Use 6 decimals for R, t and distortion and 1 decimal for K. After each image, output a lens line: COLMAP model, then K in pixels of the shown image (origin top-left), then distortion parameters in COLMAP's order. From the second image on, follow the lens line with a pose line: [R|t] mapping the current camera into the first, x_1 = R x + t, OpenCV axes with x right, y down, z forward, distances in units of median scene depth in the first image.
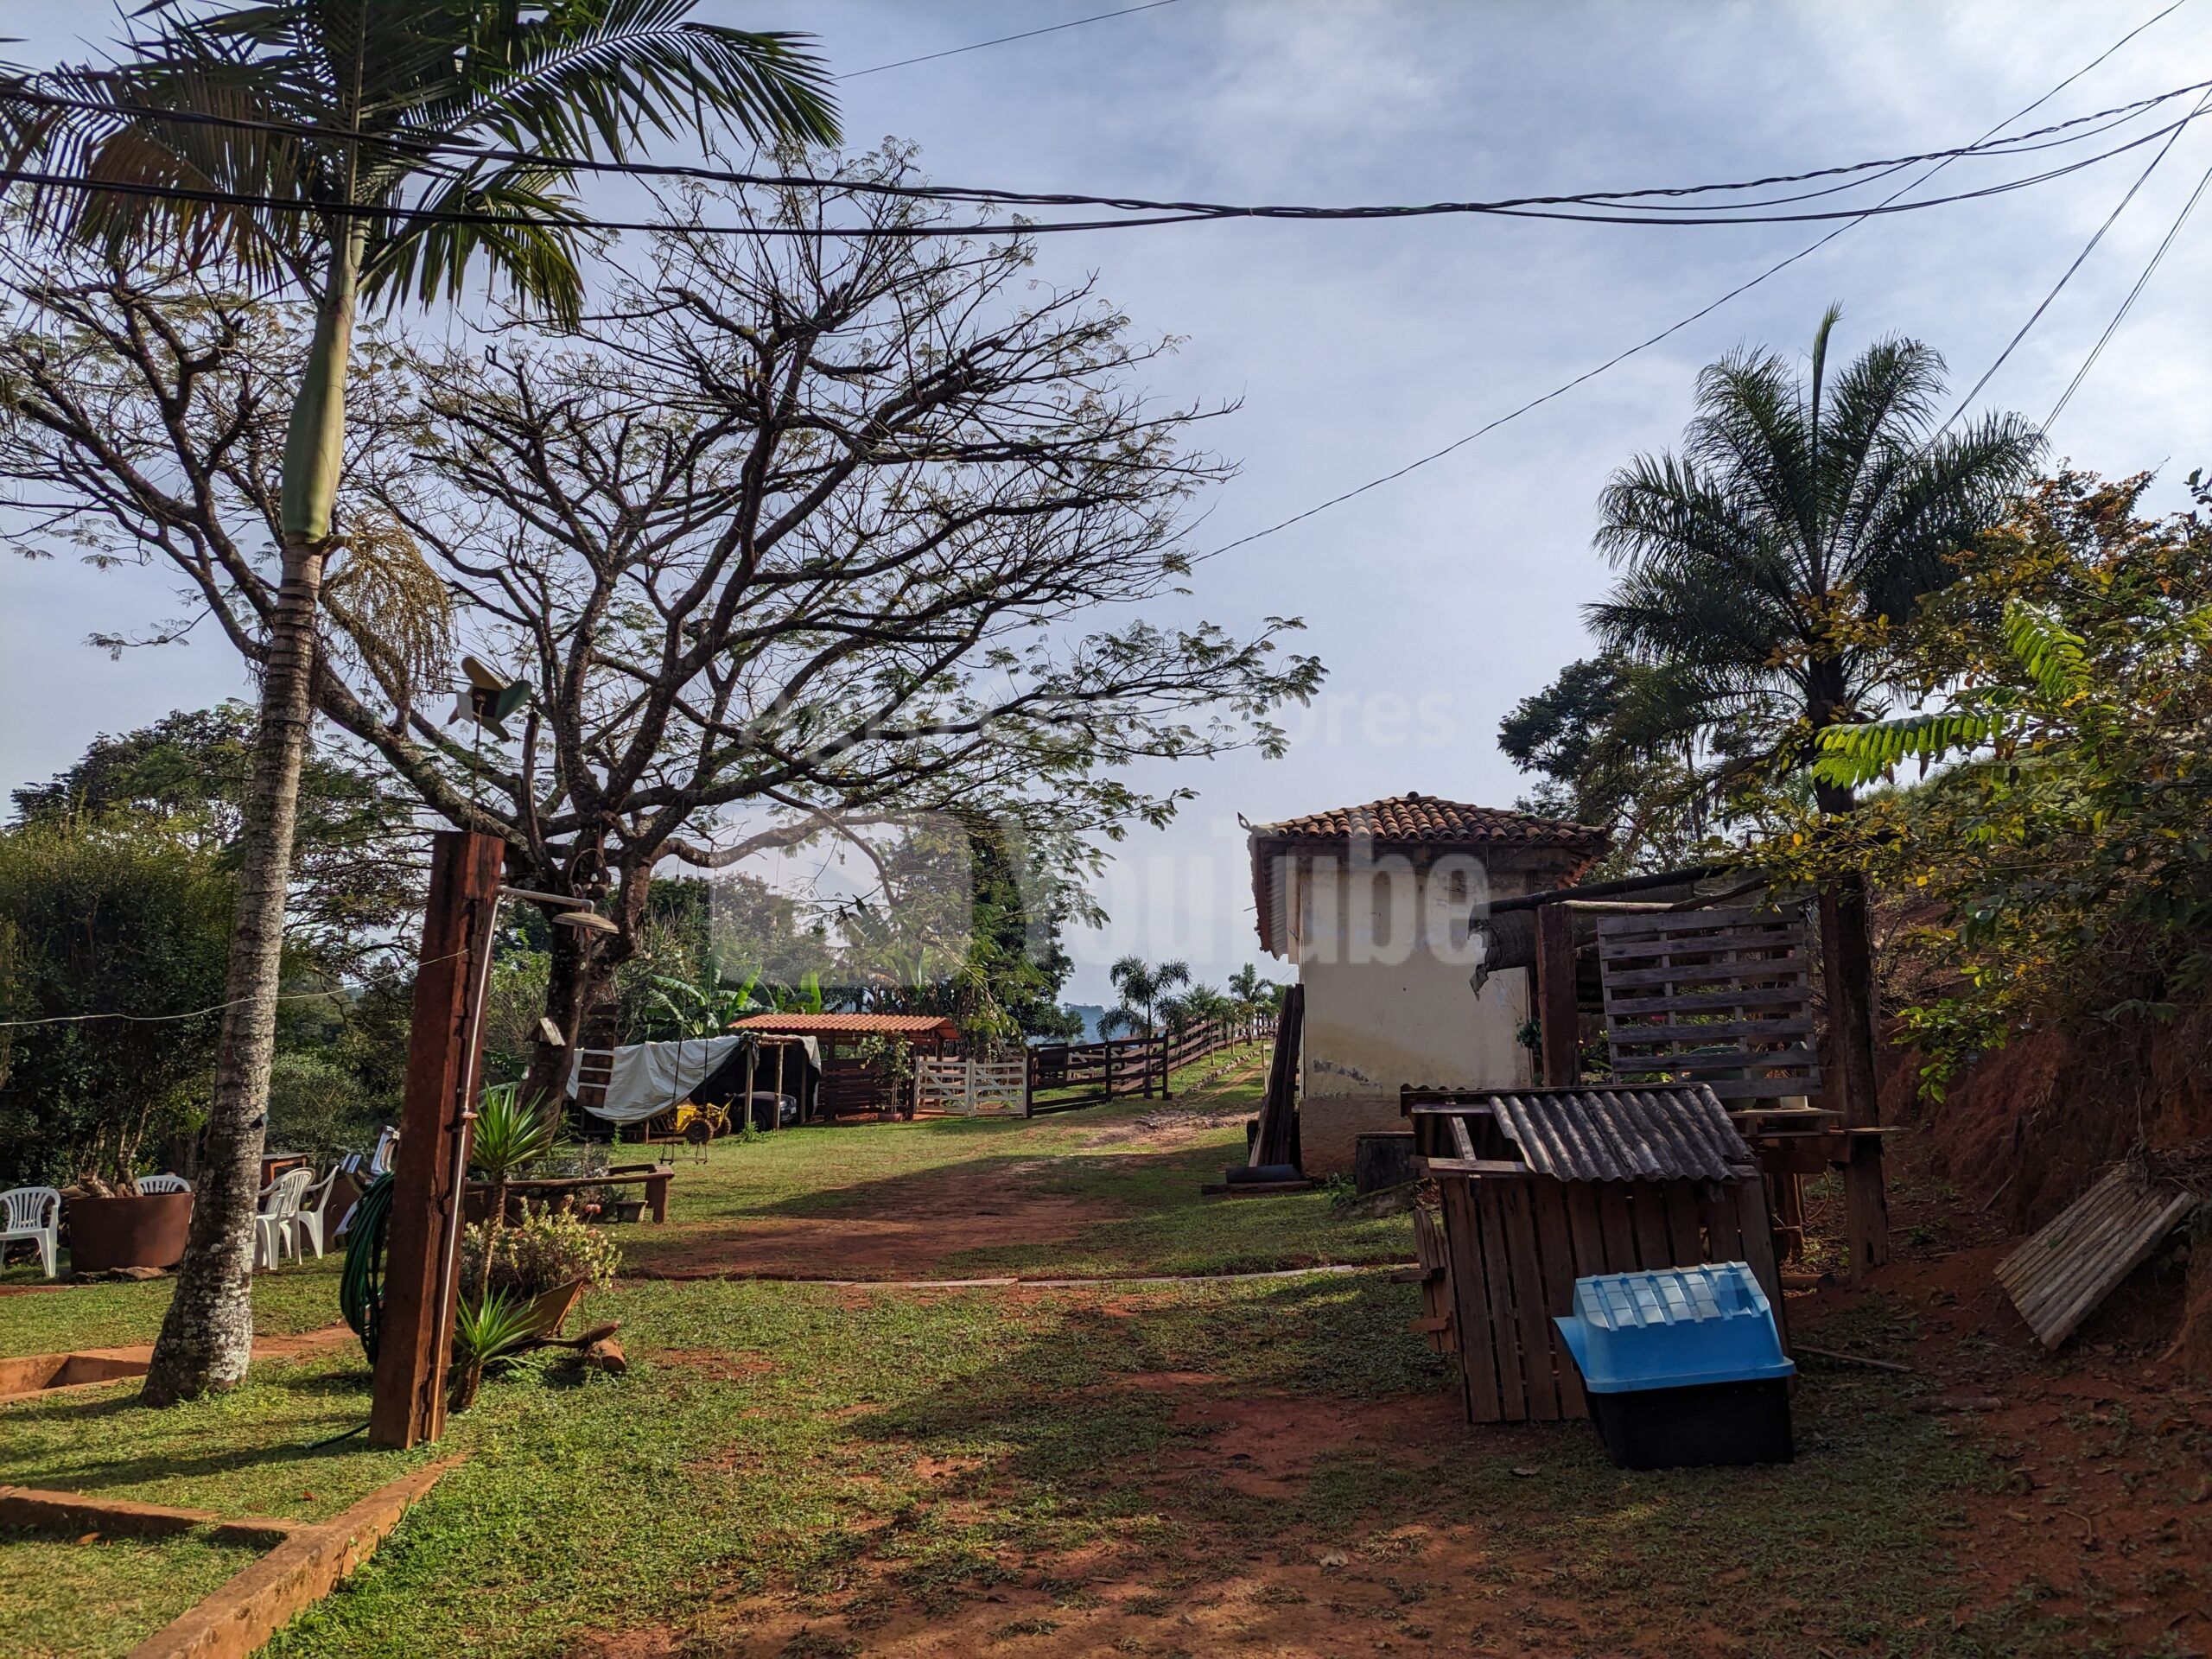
lens RADIAL K [[1574.9, 0, 1091.5], [0, 1574.9, 827.3], [0, 0, 1]] dist [0.077000, -0.069052]
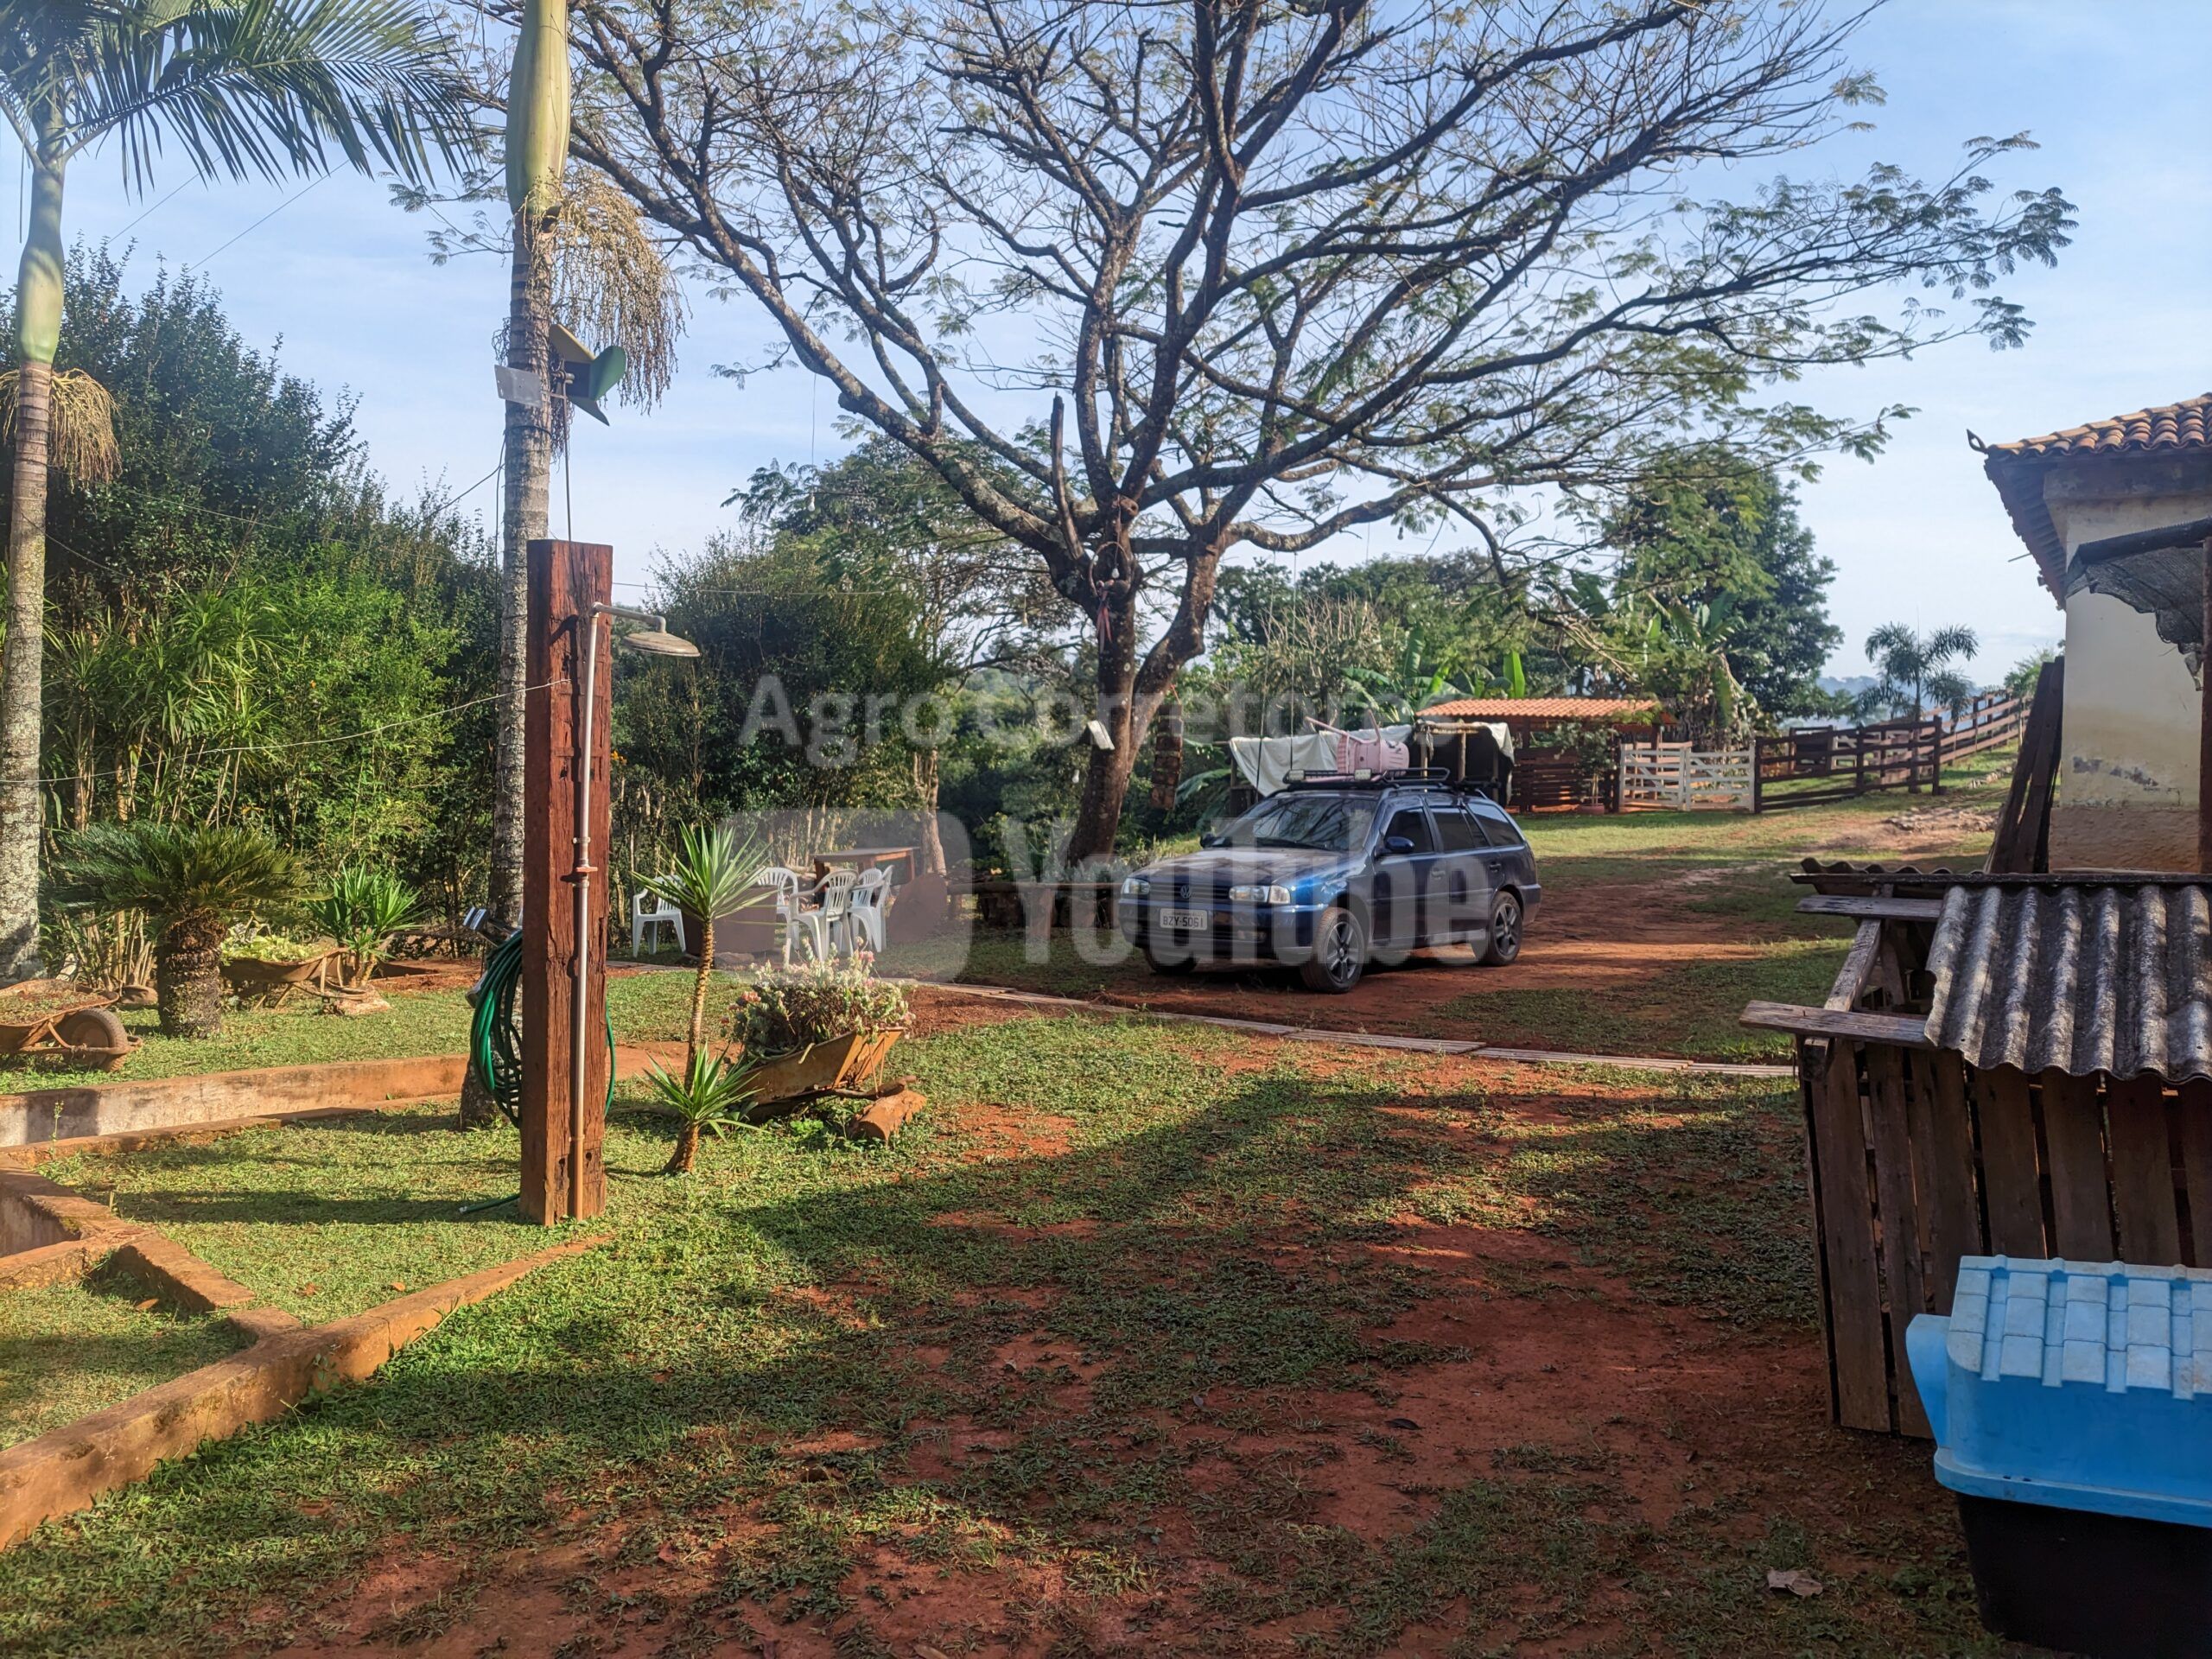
lens RADIAL K [[1583.4, 0, 1072.0], [0, 1583.4, 831.8], [0, 0, 1]] dist [0.079522, -0.096125]
pose [[0.883210, 0.020063, -0.468548, 0.088549], [0.074957, 0.980202, 0.183265, 0.006621], [0.462948, -0.196983, 0.864221, 0.121450]]
